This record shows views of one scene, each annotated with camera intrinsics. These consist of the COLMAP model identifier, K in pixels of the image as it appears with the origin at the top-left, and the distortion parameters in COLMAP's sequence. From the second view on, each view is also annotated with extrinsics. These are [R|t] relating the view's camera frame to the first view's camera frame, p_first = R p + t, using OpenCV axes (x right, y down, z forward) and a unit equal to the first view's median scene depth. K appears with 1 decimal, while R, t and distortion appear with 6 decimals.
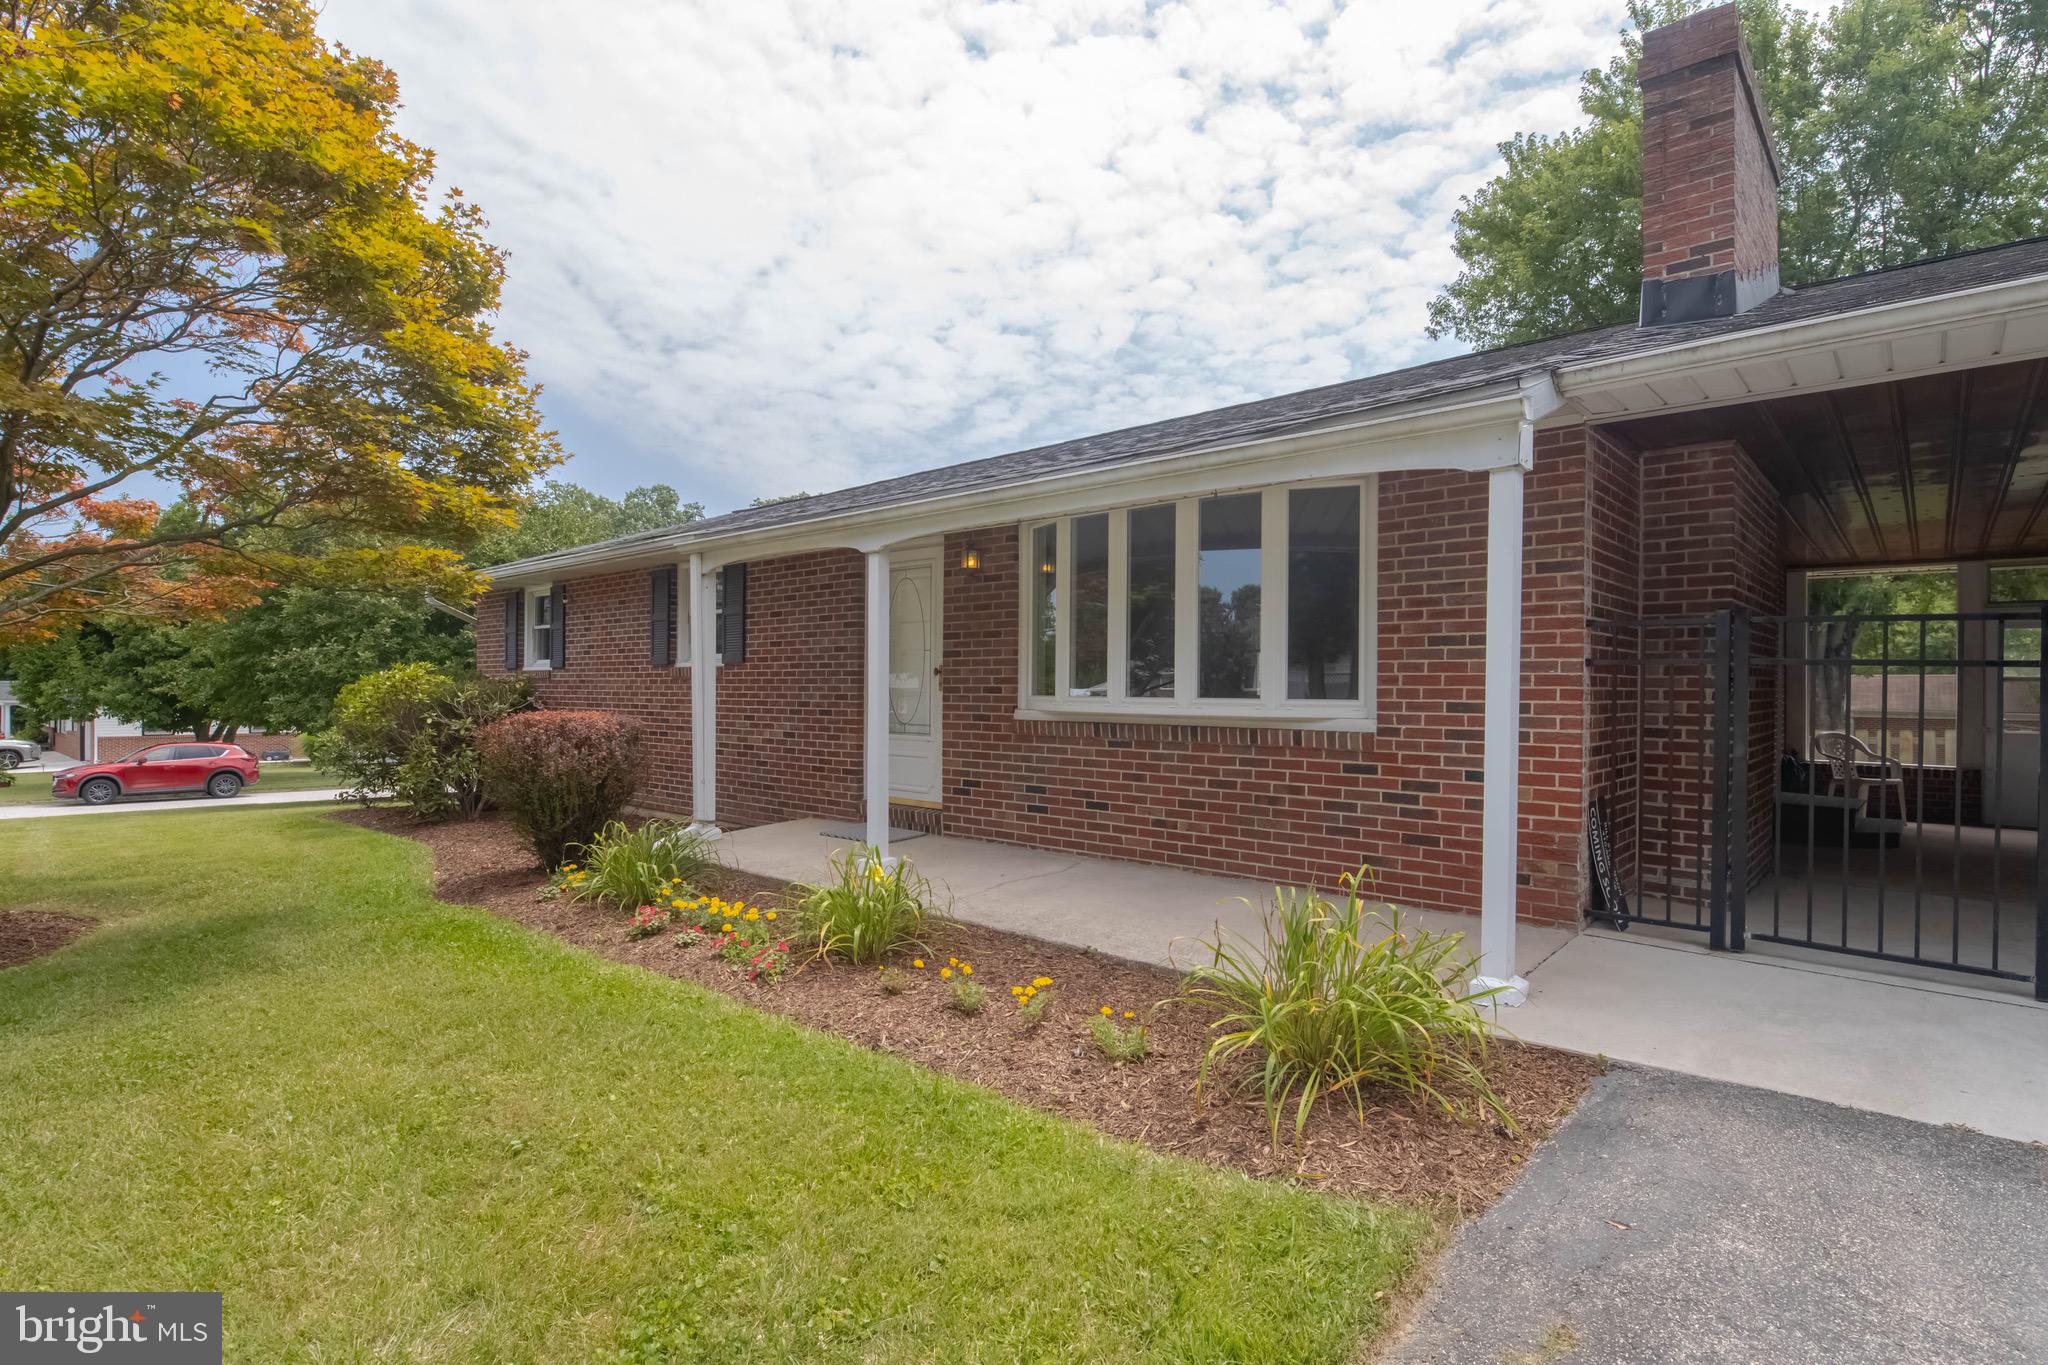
lens RADIAL K [[1007.9, 0, 1024.0], [0, 1007.9, 682.5], [0, 0, 1]] dist [0.000277, 0.000149]
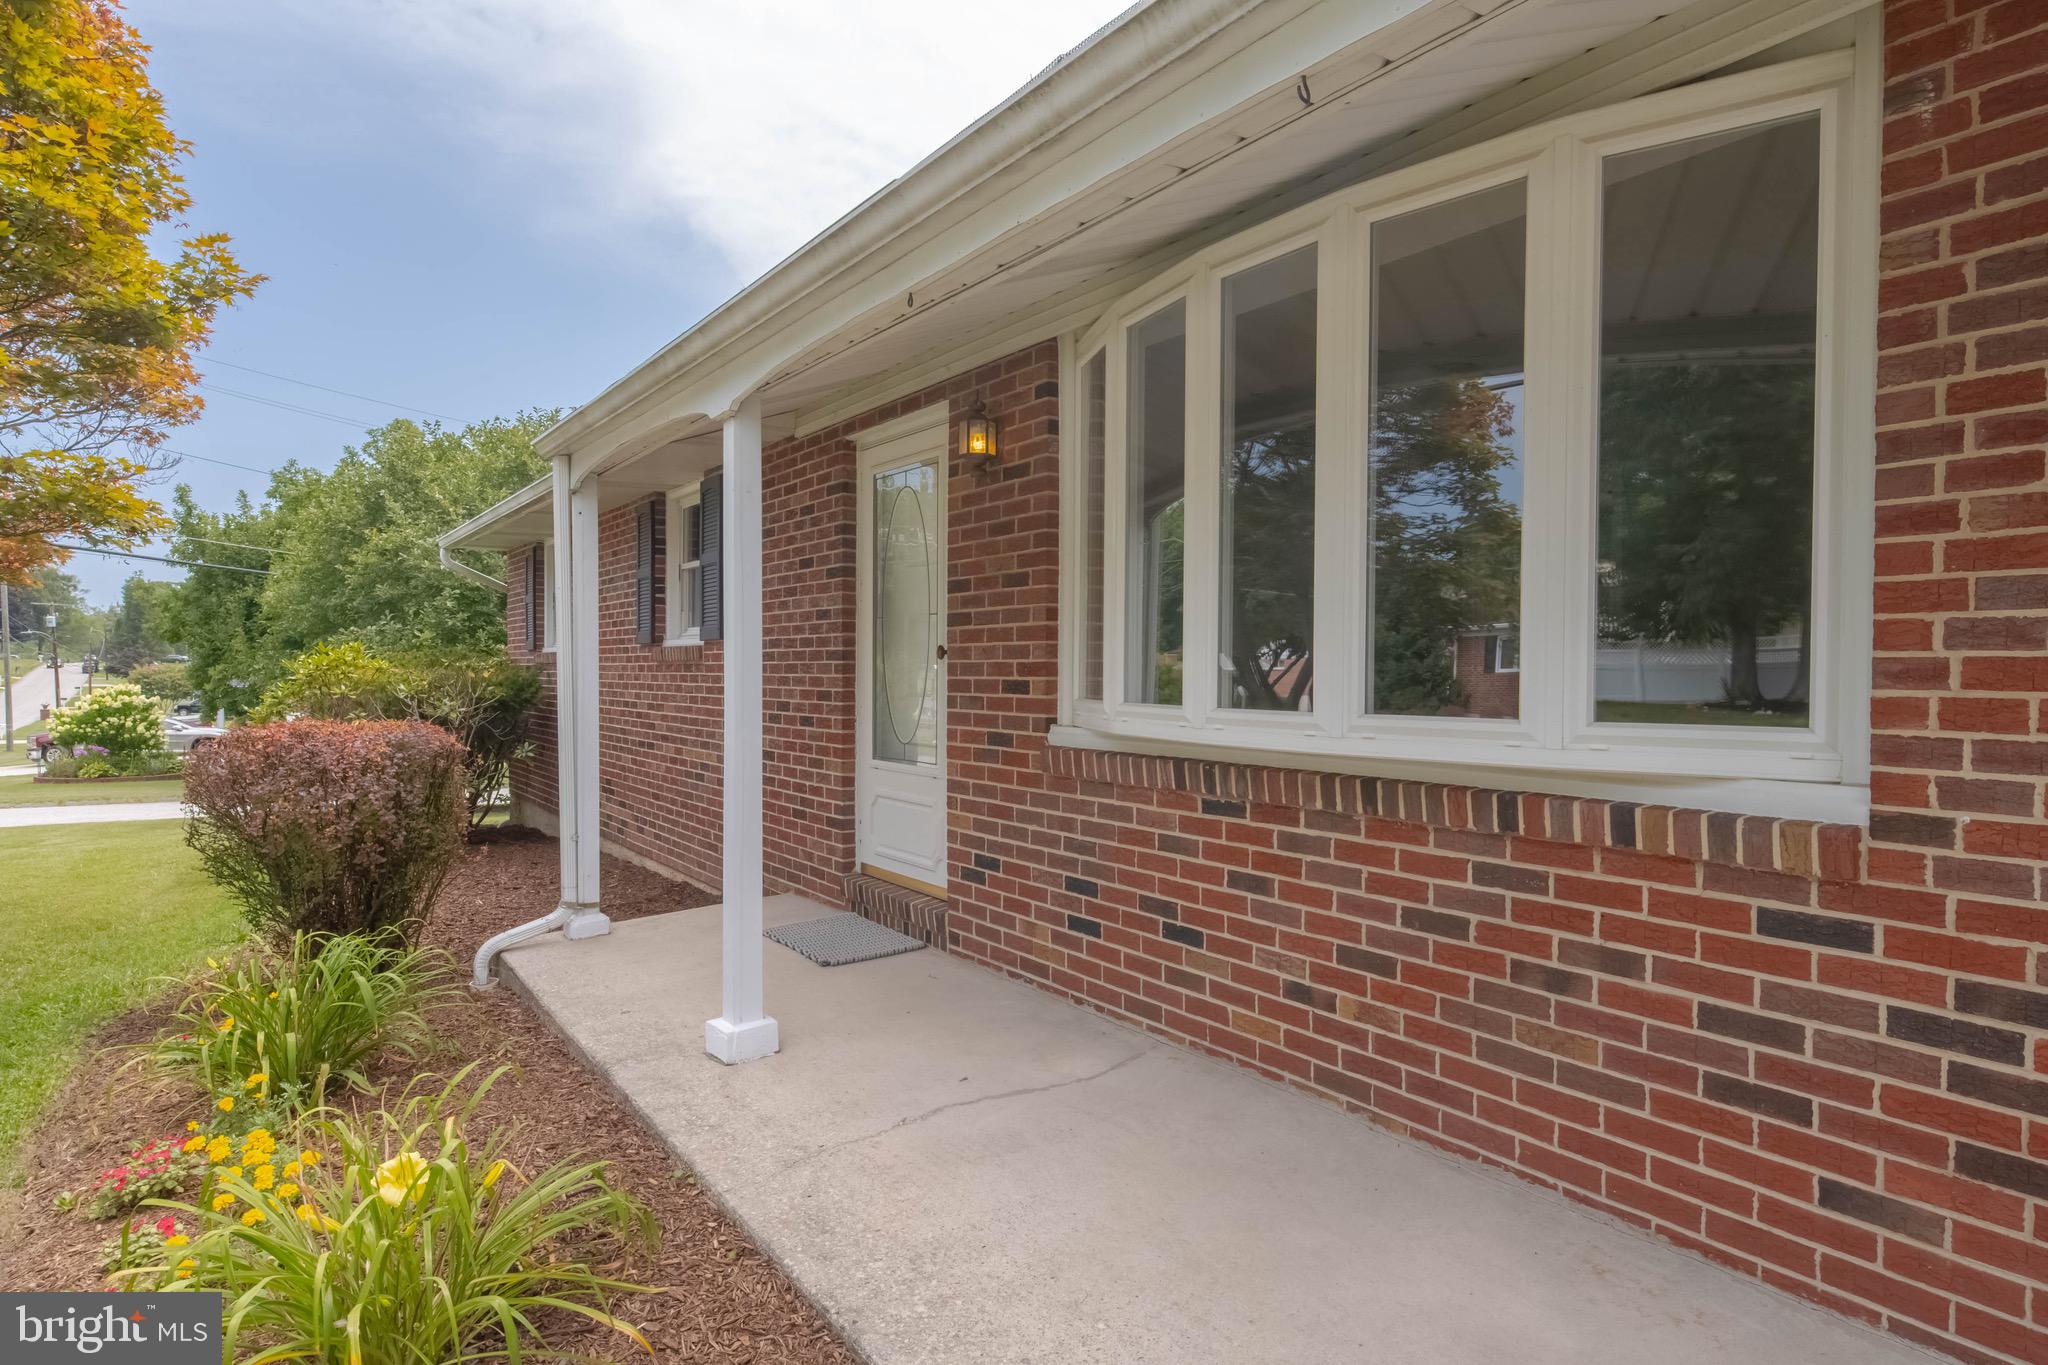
lens RADIAL K [[1232.0, 0, 1024.0], [0, 1232.0, 682.5], [0, 0, 1]] dist [0.016932, -0.002434]
pose [[0.969850, 0.000864, -0.243701, 0.150607], [0.002828, 0.999886, 0.014799, -0.005059], [0.243687, -0.015042, 0.969737, 0.450725]]
